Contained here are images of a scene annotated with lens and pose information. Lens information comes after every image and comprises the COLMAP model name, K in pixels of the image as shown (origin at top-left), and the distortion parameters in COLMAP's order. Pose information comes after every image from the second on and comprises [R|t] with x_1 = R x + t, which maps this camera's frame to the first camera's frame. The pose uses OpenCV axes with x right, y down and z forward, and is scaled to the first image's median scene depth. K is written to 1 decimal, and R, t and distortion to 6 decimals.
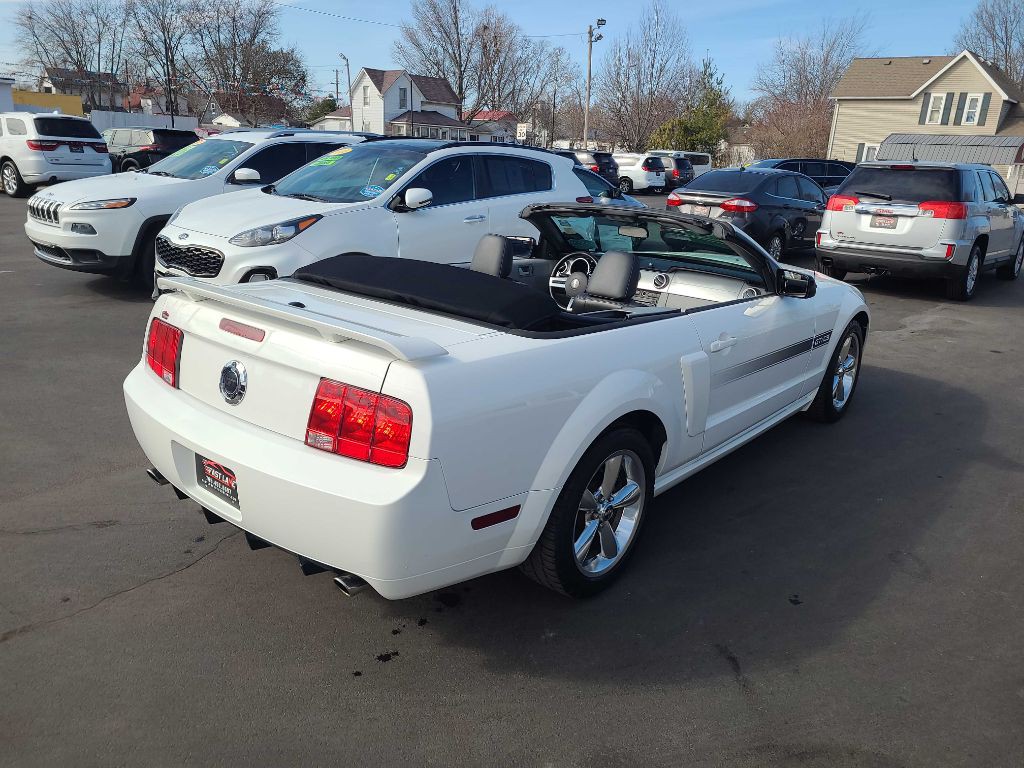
lens RADIAL K [[771.7, 0, 511.9], [0, 771.7, 378.5], [0, 0, 1]] dist [0.026941, -0.004478]
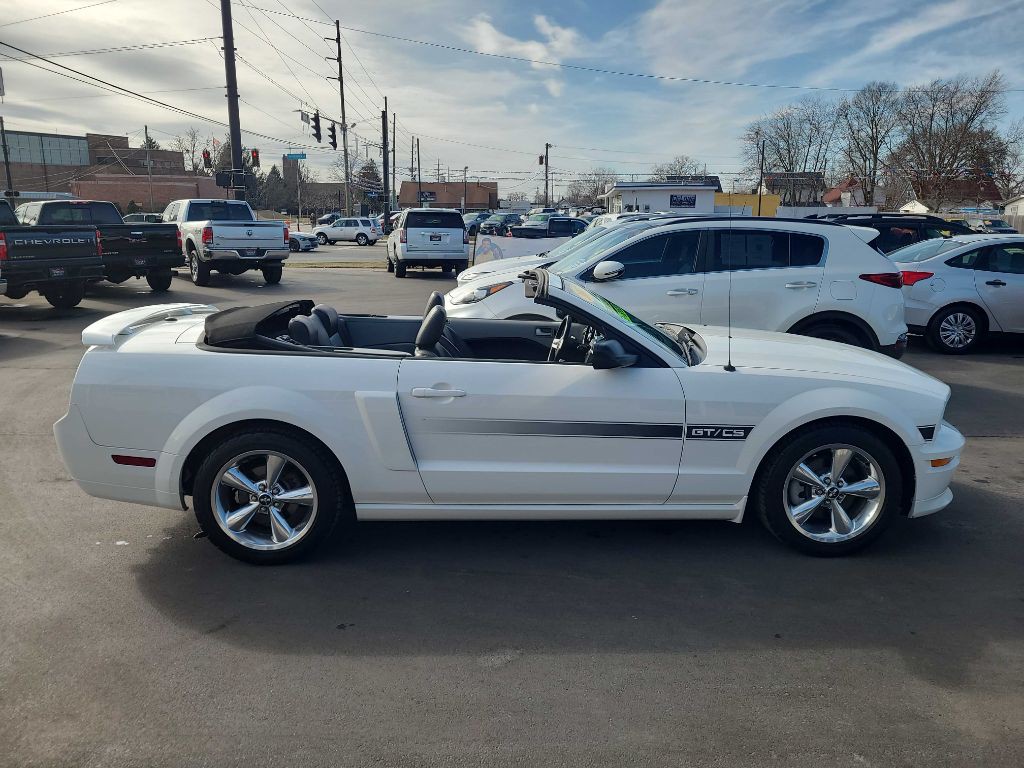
lens RADIAL K [[788.7, 0, 509.7], [0, 788.7, 383.8], [0, 0, 1]] dist [0.006503, 0.003035]
pose [[0.661243, 0.110310, -0.742017, 0.455336], [-0.189346, 0.981646, -0.022801, -0.020110], [0.725883, 0.155575, 0.669993, 0.139790]]
